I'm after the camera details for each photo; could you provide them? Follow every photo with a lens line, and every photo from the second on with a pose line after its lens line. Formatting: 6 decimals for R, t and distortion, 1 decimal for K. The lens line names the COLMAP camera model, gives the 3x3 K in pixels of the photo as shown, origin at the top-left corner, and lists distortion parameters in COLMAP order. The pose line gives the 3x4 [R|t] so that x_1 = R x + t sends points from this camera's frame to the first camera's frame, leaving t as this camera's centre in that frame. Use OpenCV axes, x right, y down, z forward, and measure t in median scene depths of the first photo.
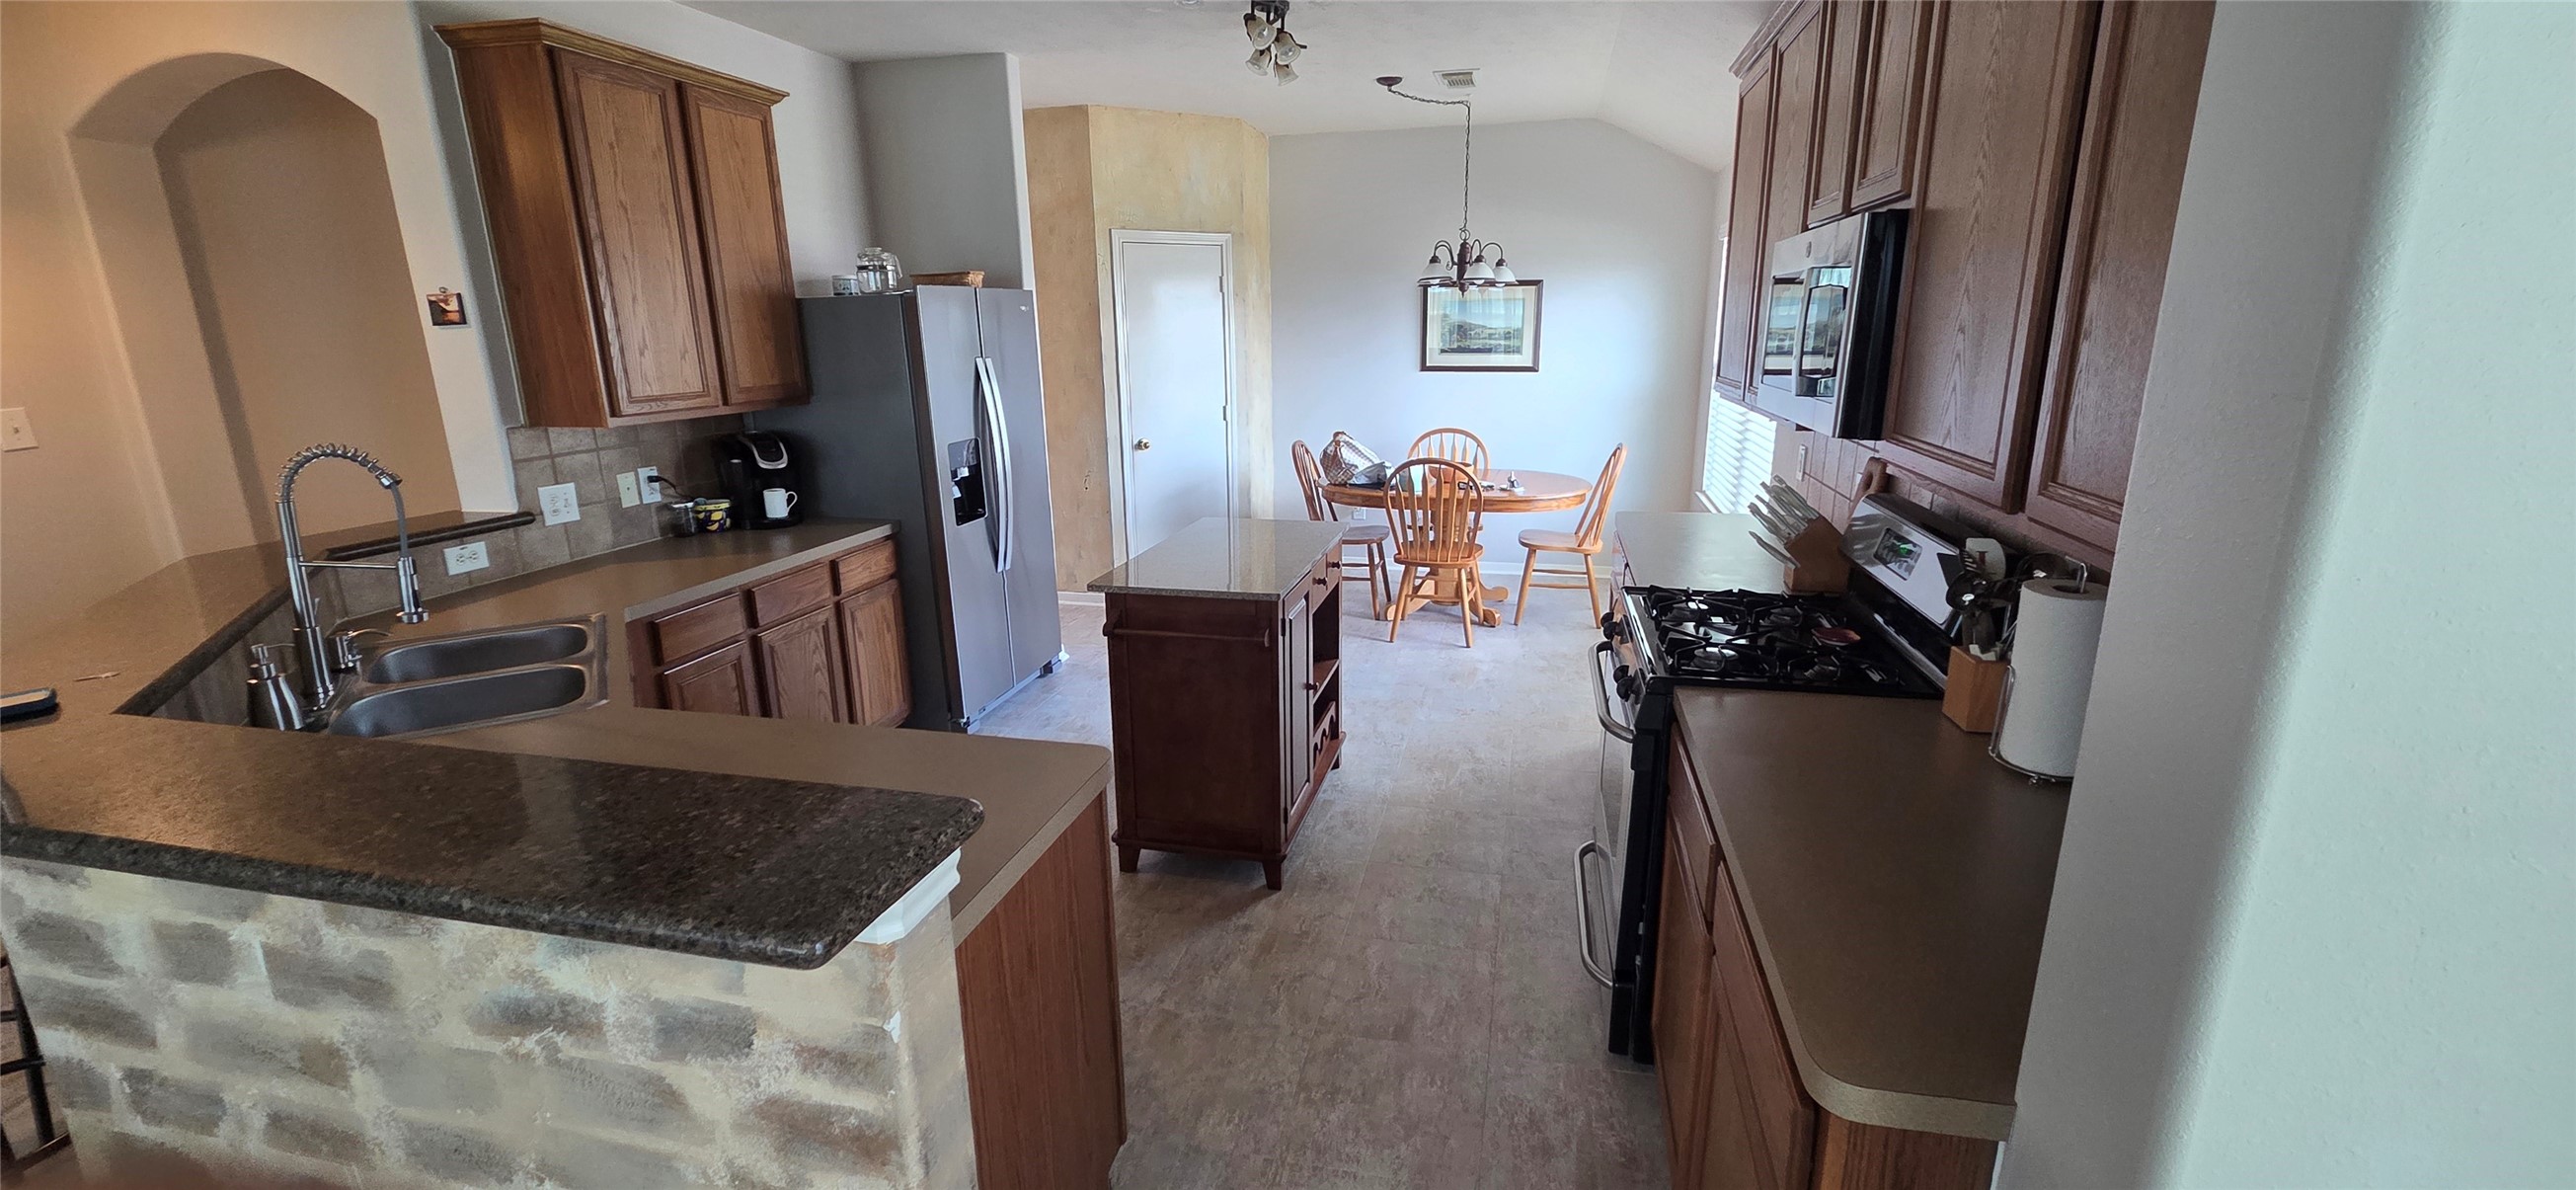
lens RADIAL K [[1019.8, 0, 1307.1], [0, 1019.8, 585.1], [0, 0, 1]] dist [0.001079, -0.000069]
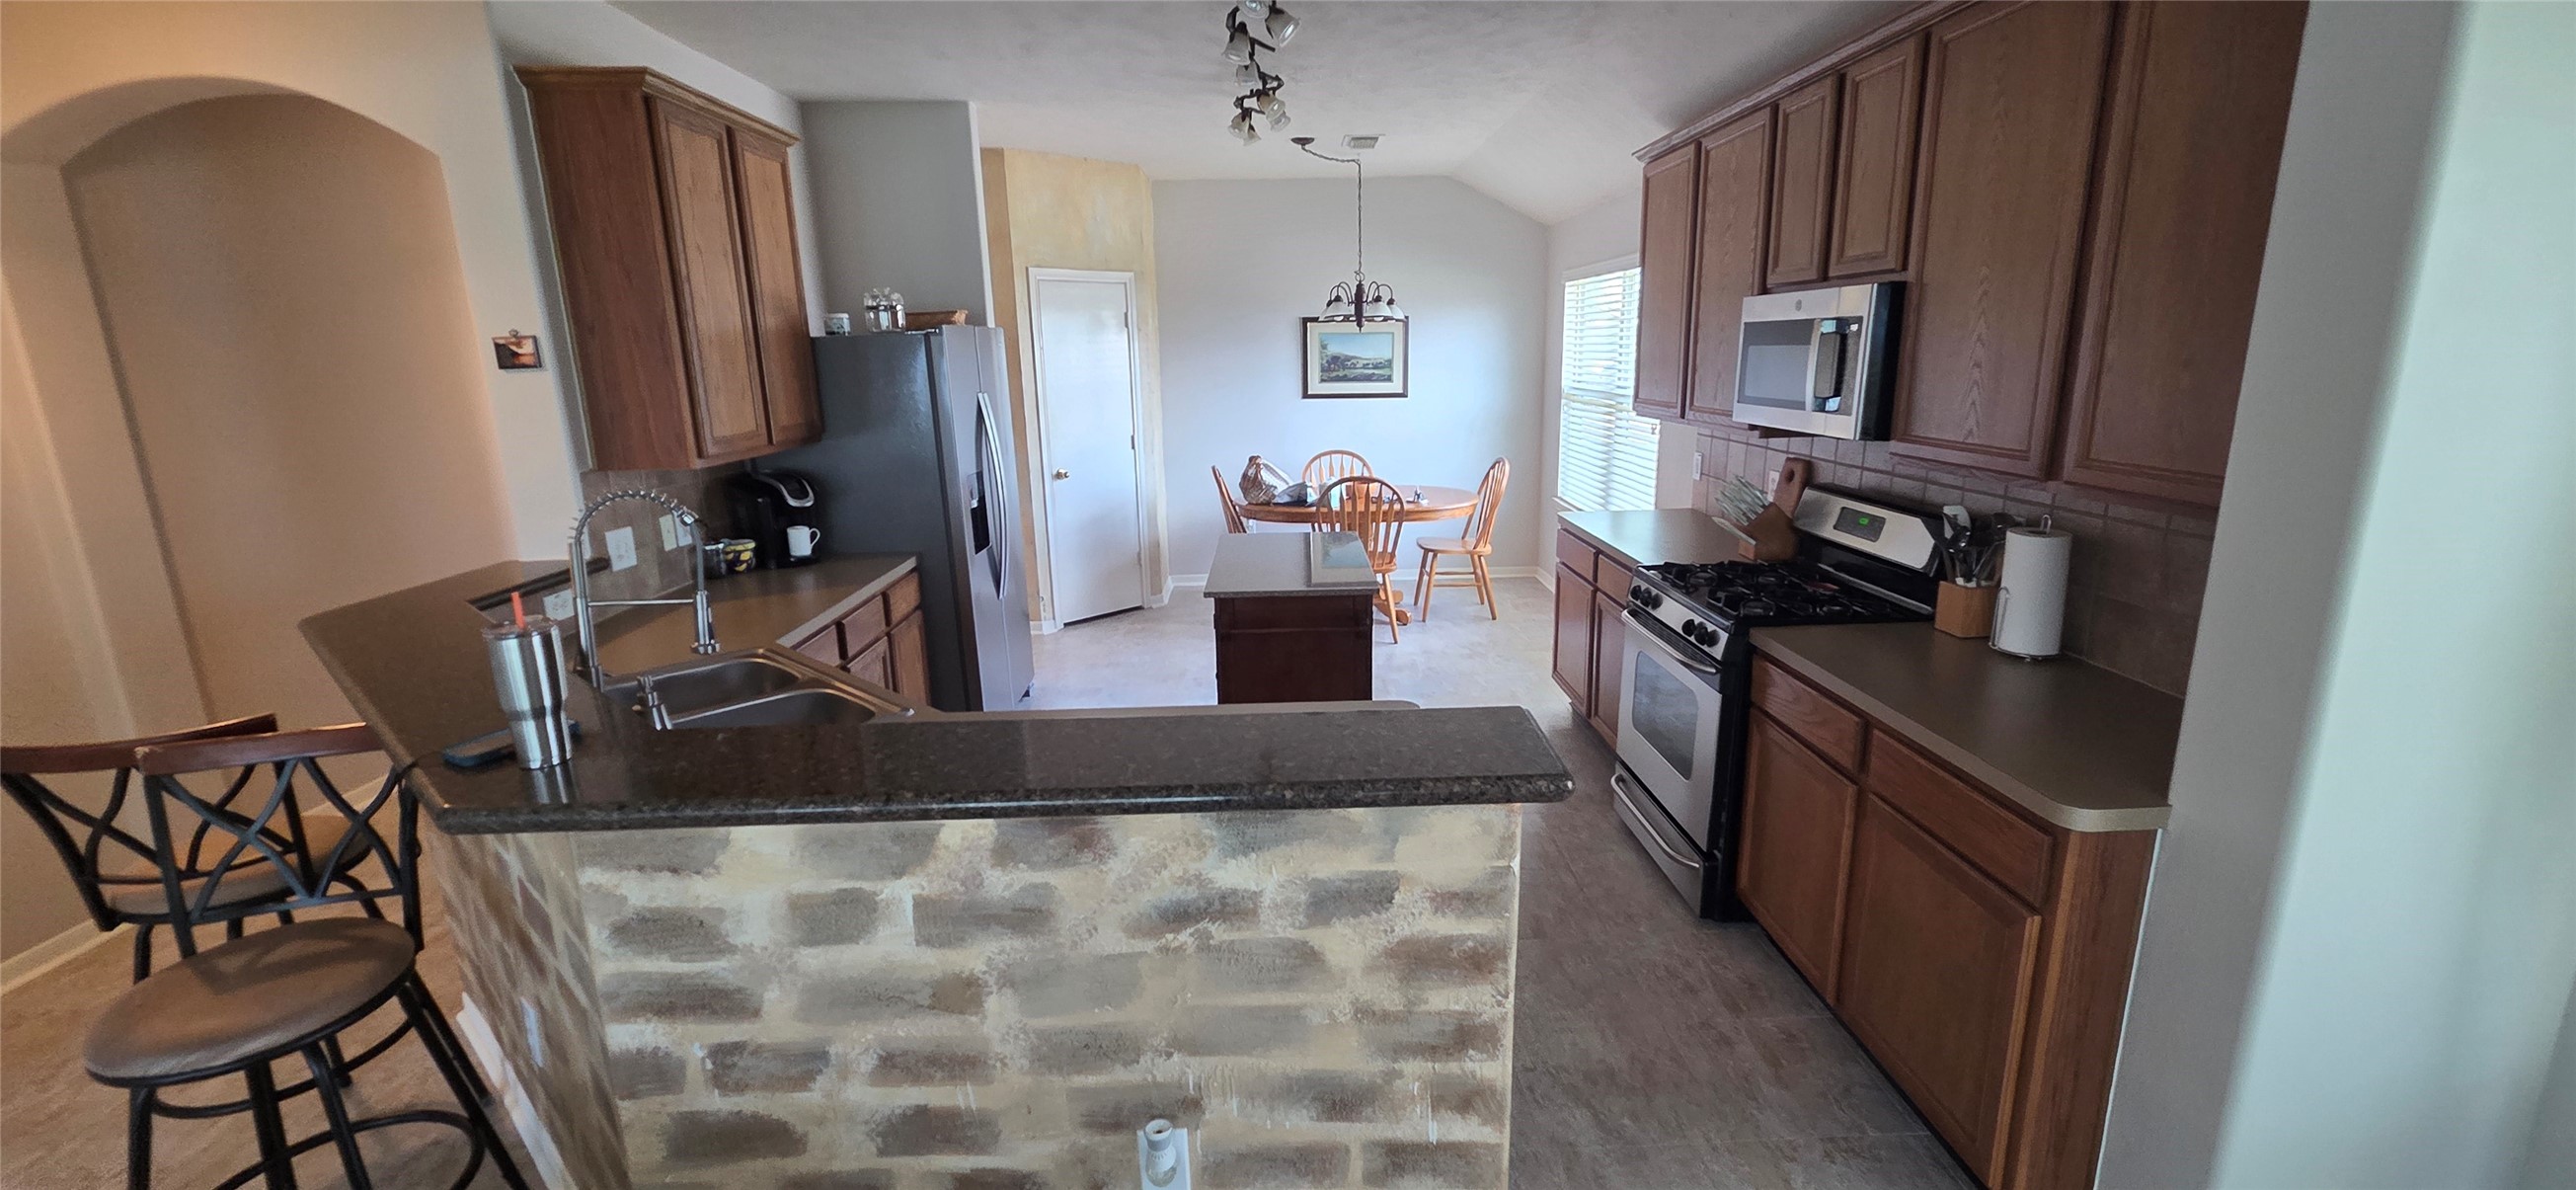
lens RADIAL K [[1019.8, 0, 1307.1], [0, 1019.8, 585.1], [0, 0, 1]] dist [0.001079, -0.000069]
pose [[0.968374, -0.061731, 0.241747, -0.344623], [0.068039, 0.997523, -0.017824, 0.017823], [-0.240048, 0.033709, 0.970176, -0.108691]]
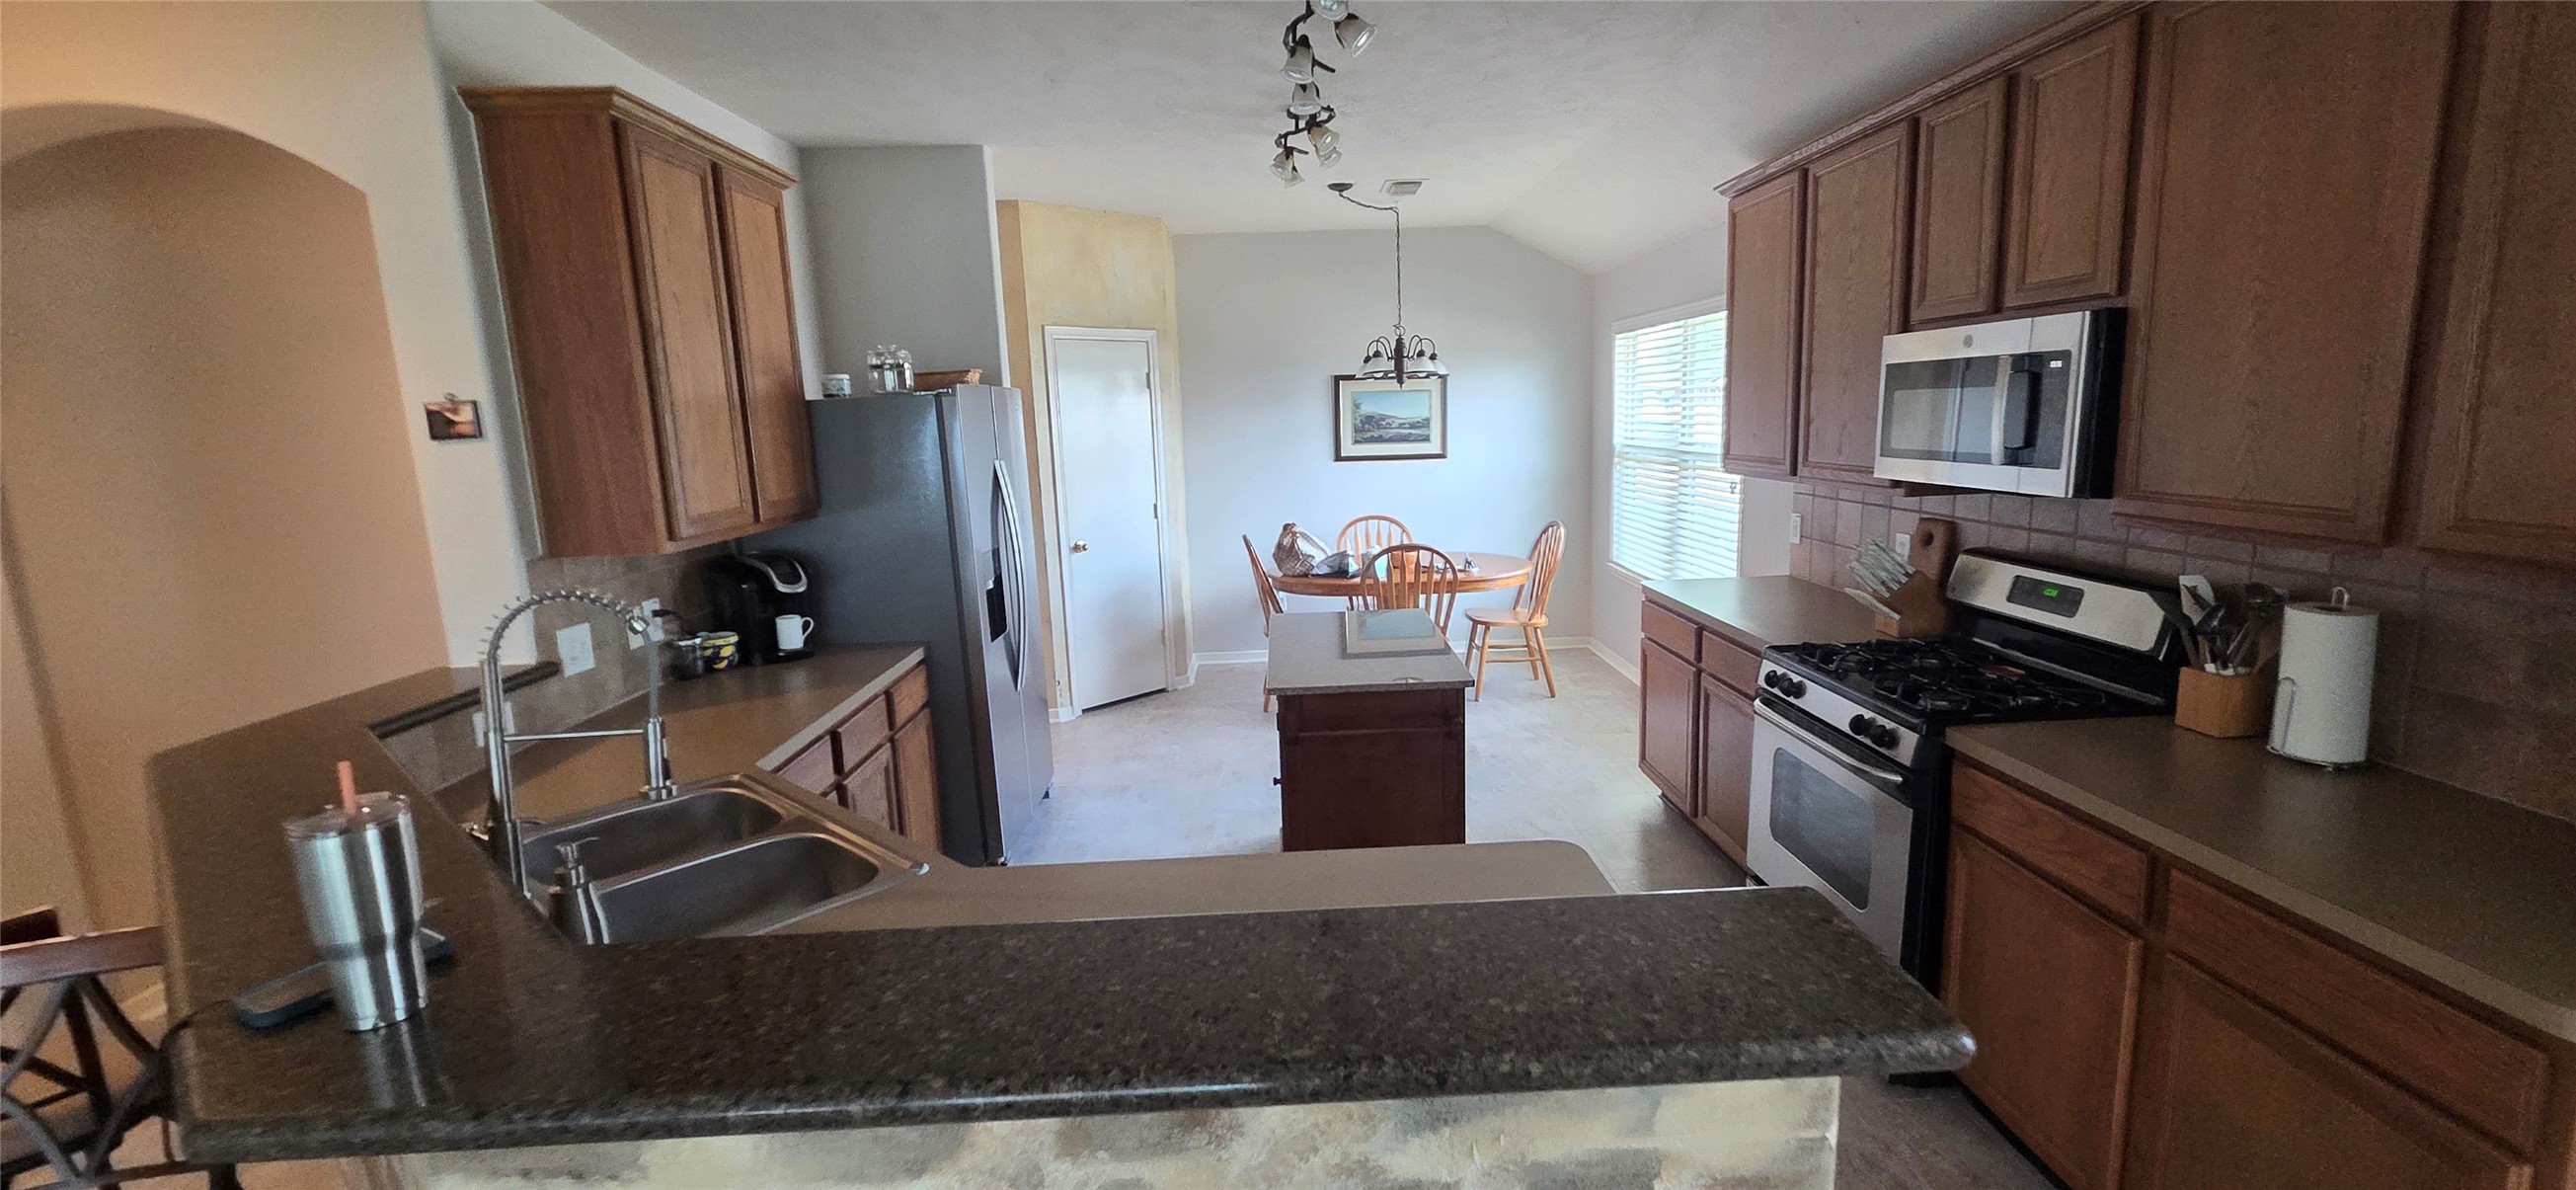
lens RADIAL K [[1033.8, 0, 1316.7], [0, 1033.8, 584.7], [0, 0, 1]] dist [0.002021, 0.000295]
pose [[0.966227, -0.062503, 0.249996, -0.371329], [0.084981, 0.993154, -0.080147, -0.014237], [-0.243275, 0.098685, 0.964924, 0.045311]]
